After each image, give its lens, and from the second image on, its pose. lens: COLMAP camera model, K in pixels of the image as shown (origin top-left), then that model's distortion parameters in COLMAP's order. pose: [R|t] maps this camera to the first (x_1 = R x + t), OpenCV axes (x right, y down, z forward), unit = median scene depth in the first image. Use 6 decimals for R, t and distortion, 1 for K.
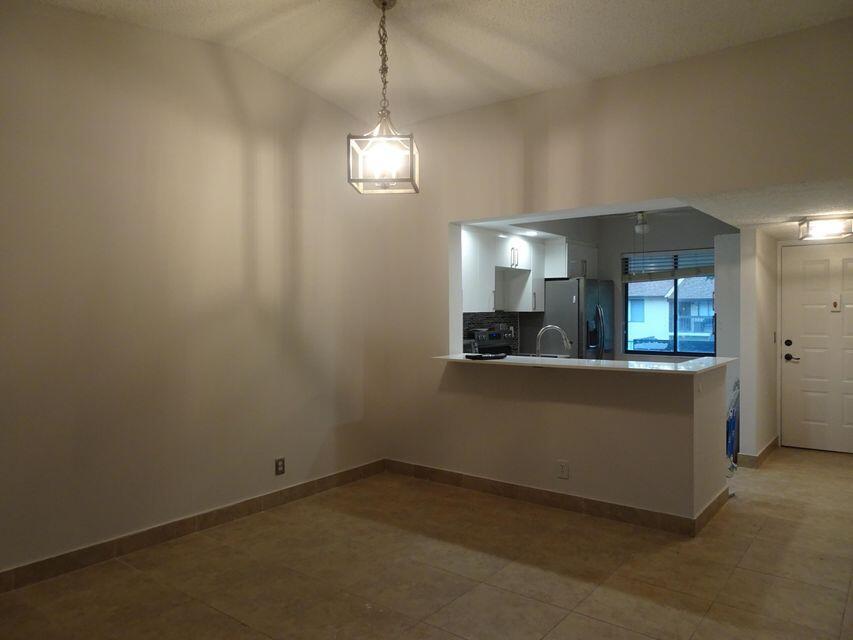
lens RADIAL K [[608.2, 0, 426.5], [0, 608.2, 320.0], [0, 0, 1]] dist [0.009037, 0.000531]
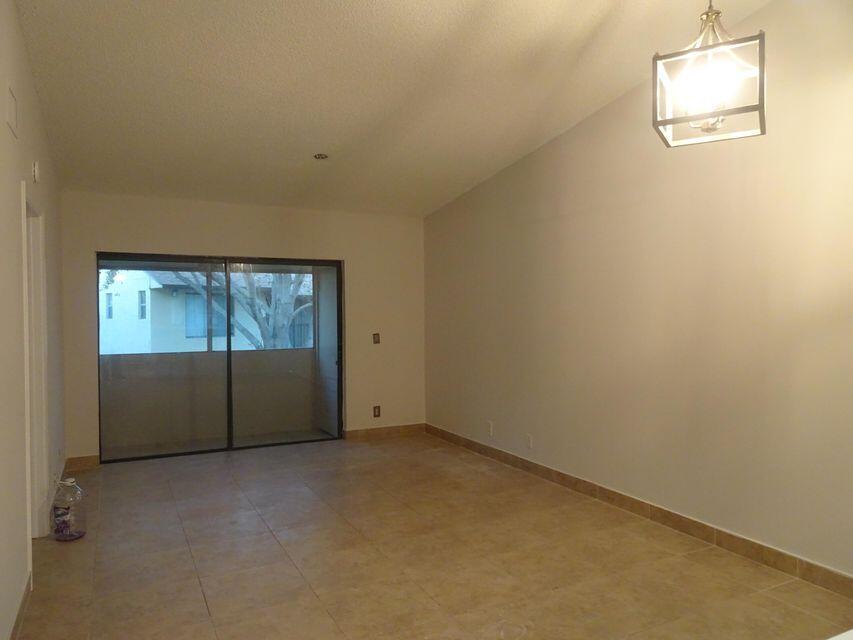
lens RADIAL K [[608.2, 0, 426.5], [0, 608.2, 320.0], [0, 0, 1]] dist [0.009037, 0.000531]
pose [[-0.424362, 0.026757, -0.905097, 0.446222], [0.001900, 0.999587, 0.028660, -0.023272], [0.905491, 0.010442, -0.424237, 0.674145]]
